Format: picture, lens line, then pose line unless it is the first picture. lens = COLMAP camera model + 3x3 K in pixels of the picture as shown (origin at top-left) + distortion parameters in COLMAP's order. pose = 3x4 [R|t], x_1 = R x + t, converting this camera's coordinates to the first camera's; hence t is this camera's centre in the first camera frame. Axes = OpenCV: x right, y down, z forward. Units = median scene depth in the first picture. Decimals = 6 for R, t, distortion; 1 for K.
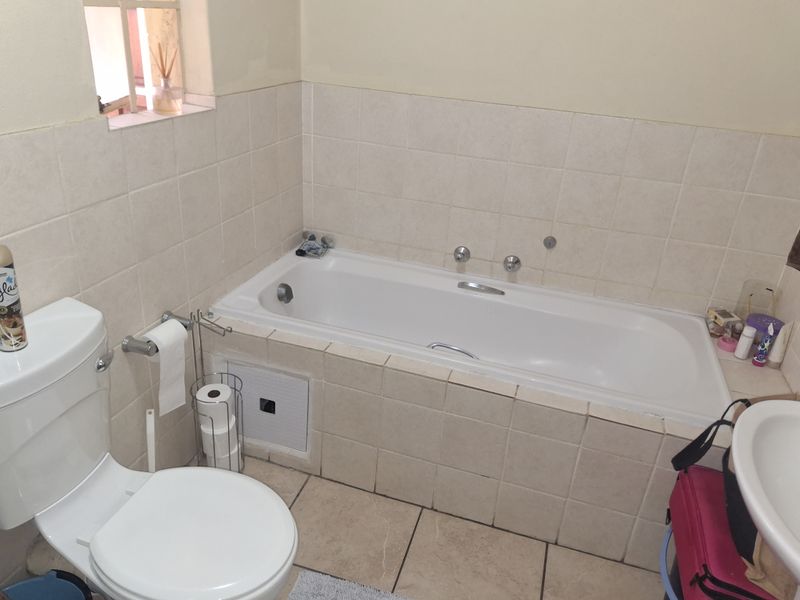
lens RADIAL K [[594.5, 0, 400.0], [0, 594.5, 300.0], [0, 0, 1]] dist [0.092267, -0.191542]
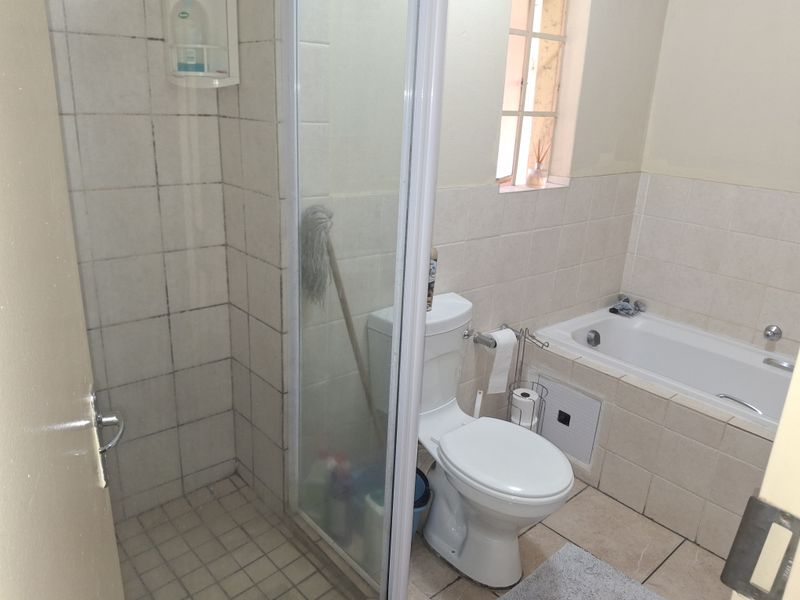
lens RADIAL K [[598.9, 0, 392.6], [0, 598.9, 304.8], [0, 0, 1]] dist [0.049438, -0.104416]
pose [[0.852701, 0.142200, -0.502673, 0.072556], [-0.215368, 0.972352, -0.090271, 0.143215], [0.475938, 0.185234, 0.859751, -0.295660]]
